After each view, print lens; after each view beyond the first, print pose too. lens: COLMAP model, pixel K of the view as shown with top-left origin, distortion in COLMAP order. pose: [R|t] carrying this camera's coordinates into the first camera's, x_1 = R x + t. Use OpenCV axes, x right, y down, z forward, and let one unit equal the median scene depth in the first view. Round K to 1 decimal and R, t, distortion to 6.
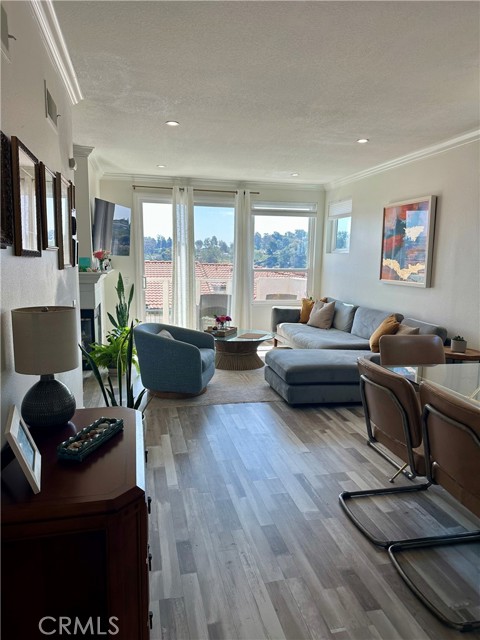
lens RADIAL K [[442.4, 0, 240.0], [0, 442.4, 320.0], [0, 0, 1]] dist [0.097491, -0.124894]
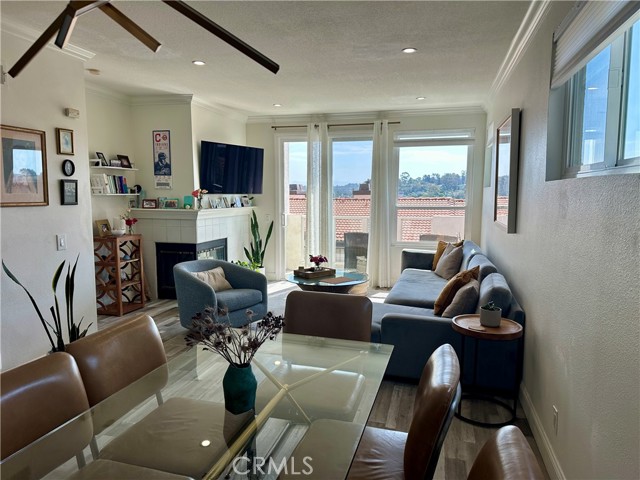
lens RADIAL K [[442.4, 0, 320.0], [0, 442.4, 240.0], [0, 0, 1]] dist [0.097491, -0.124894]
pose [[0.886953, 0.037758, -0.460314, 0.438755], [-0.055004, 0.998195, -0.024106, -0.023750], [0.458573, 0.046701, 0.887429, 0.186128]]
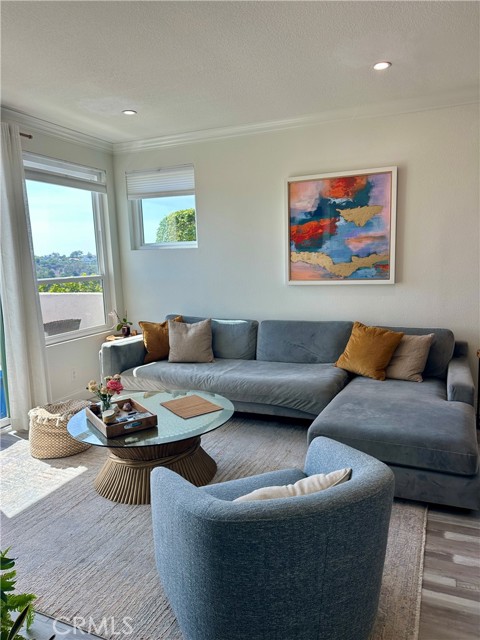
lens RADIAL K [[442.4, 0, 240.0], [0, 442.4, 320.0], [0, 0, 1]] dist [0.097491, -0.124894]
pose [[0.592717, -0.142129, 0.792771, -0.349545], [0.151469, 0.986414, 0.063599, -0.092085], [-0.791040, 0.082384, 0.606192, 0.678239]]
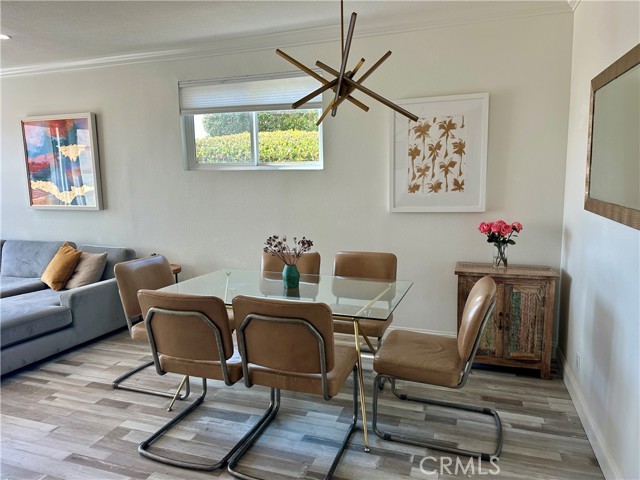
lens RADIAL K [[449.9, 0, 320.0], [0, 449.9, 240.0], [0, 0, 1]] dist [0.003303, 0.001222]
pose [[0.524310, -0.131355, 0.841335, -0.133825], [0.135624, 0.988300, 0.069781, -0.012385], [-0.840658, 0.077518, 0.535990, 0.098409]]
